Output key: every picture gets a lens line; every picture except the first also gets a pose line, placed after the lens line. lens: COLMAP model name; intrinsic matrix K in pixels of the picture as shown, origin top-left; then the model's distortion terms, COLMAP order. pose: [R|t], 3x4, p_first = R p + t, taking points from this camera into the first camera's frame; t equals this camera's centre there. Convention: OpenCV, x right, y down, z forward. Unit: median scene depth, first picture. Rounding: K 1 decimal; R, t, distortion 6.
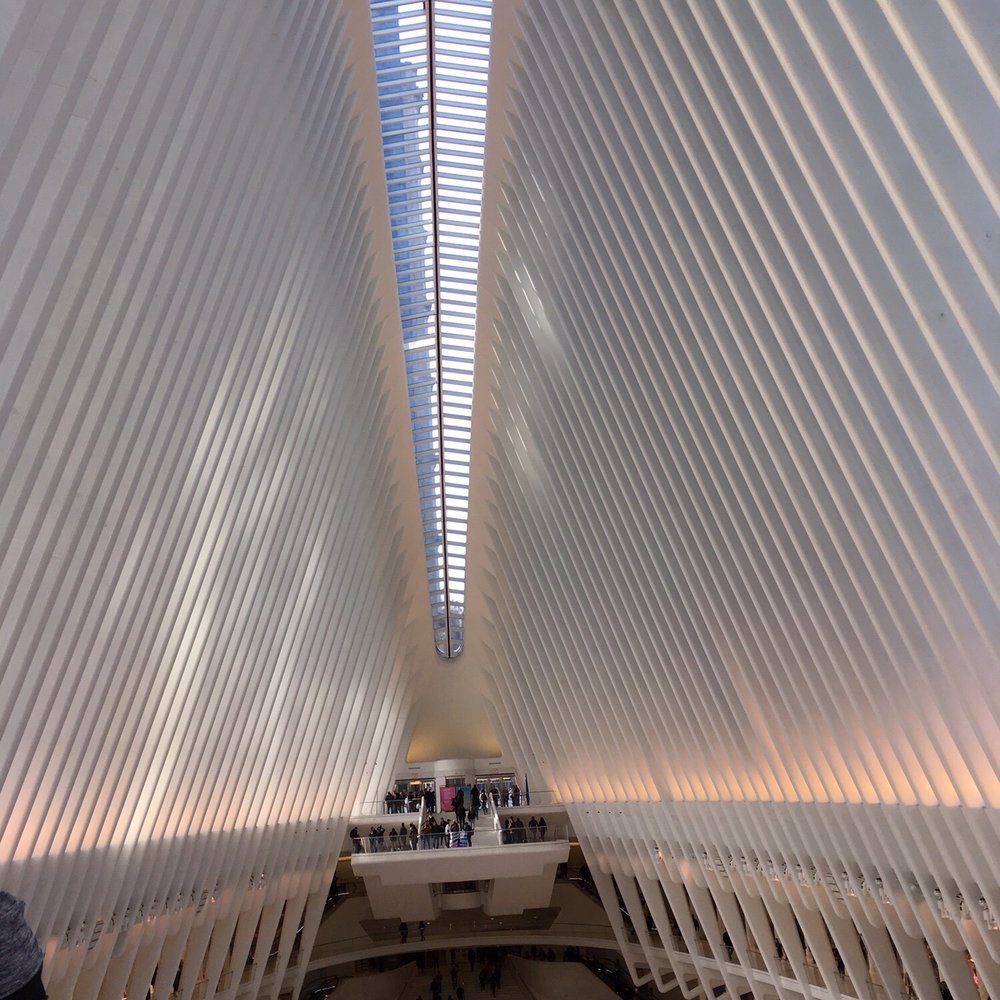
lens RADIAL K [[1015.2, 0, 481.8], [0, 1015.2, 499.4], [0, 0, 1]] dist [-0.002186, -0.027398]
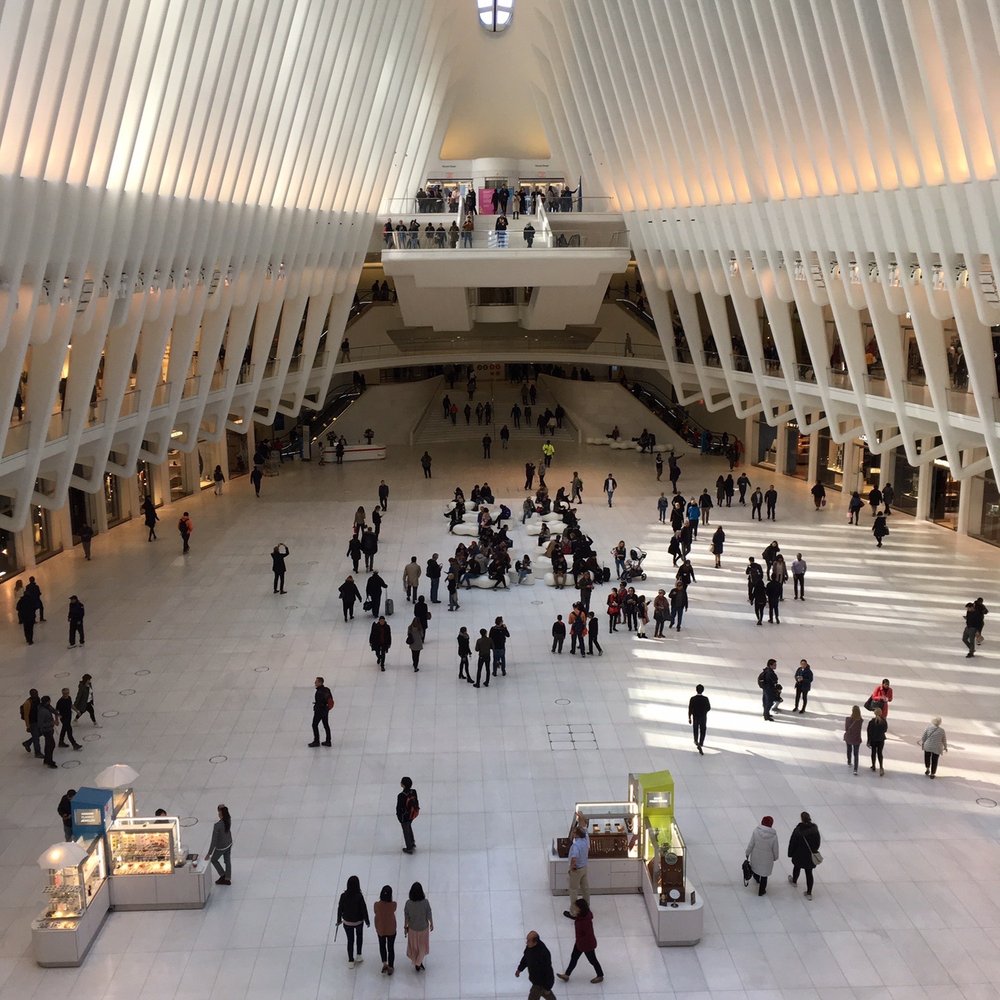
lens RADIAL K [[1015.2, 0, 481.8], [0, 1015.2, 499.4], [0, 0, 1]] dist [-0.002186, -0.027398]
pose [[0.998808, 0.048394, 0.006398, -0.035520], [-0.045111, 0.864958, 0.499812, 0.089894], [0.018654, -0.499505, 0.866110, 0.129287]]
